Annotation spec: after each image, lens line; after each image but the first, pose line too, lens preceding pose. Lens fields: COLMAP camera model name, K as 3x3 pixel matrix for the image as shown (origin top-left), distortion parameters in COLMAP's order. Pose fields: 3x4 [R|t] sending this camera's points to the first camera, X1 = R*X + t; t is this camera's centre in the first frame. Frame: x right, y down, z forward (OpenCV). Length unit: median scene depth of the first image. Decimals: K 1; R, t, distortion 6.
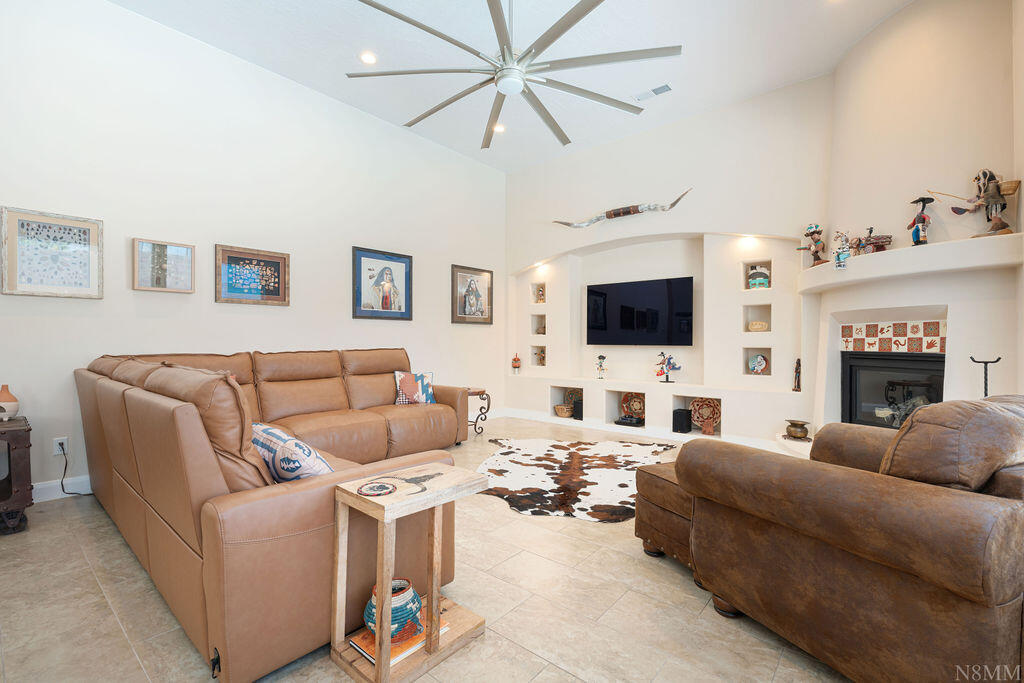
lens RADIAL K [[456.1, 0, 509.6], [0, 456.1, 338.6], [0, 0, 1]] dist [0.005135, 0.000142]
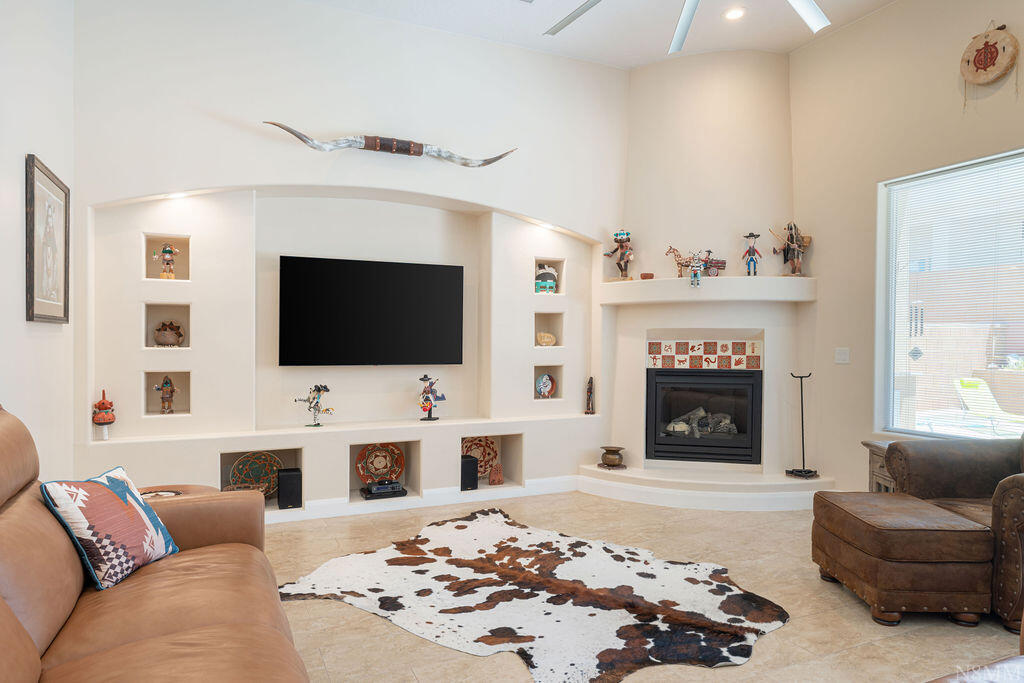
lens RADIAL K [[653.8, 0, 517.9], [0, 653.8, 348.8], [0, 0, 1]] dist [-0.003607, 0.002133]
pose [[0.421087, -0.012941, 0.906928, -0.662071], [-0.007952, 0.999807, 0.017958, -0.037455], [-0.906986, -0.014773, 0.420903, 0.683055]]
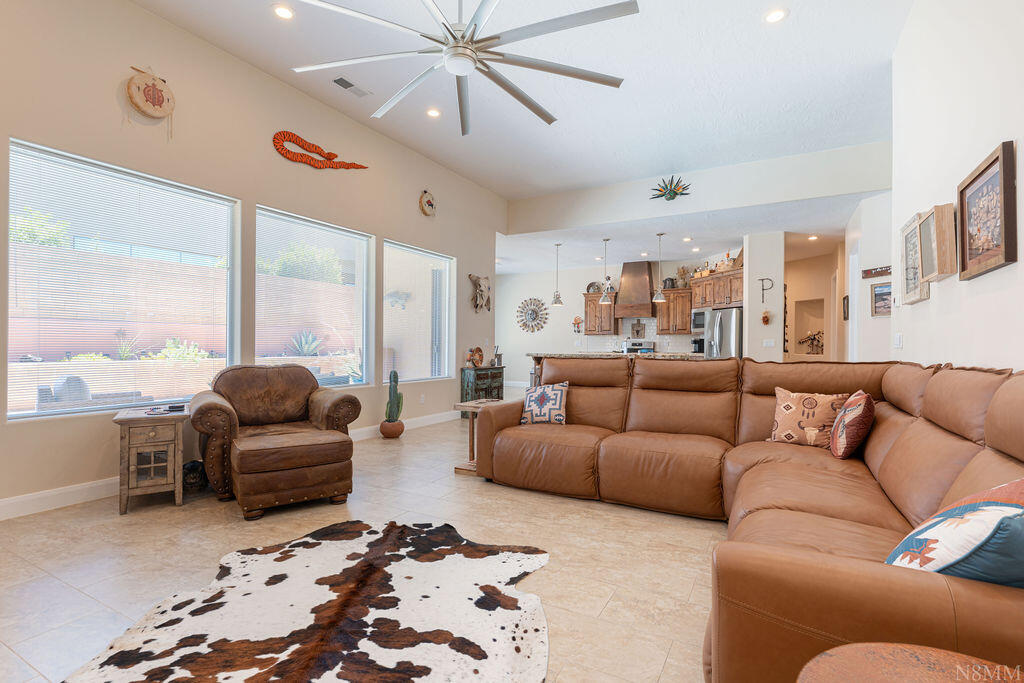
lens RADIAL K [[485.6, 0, 519.8], [0, 485.6, 346.4], [0, 0, 1]] dist [-0.002680, -0.000021]
pose [[-0.977581, -0.003261, -0.210537, 0.061856], [-0.001757, 0.999972, -0.007332, 0.015159], [0.210555, -0.006797, -0.977558, 1.522451]]
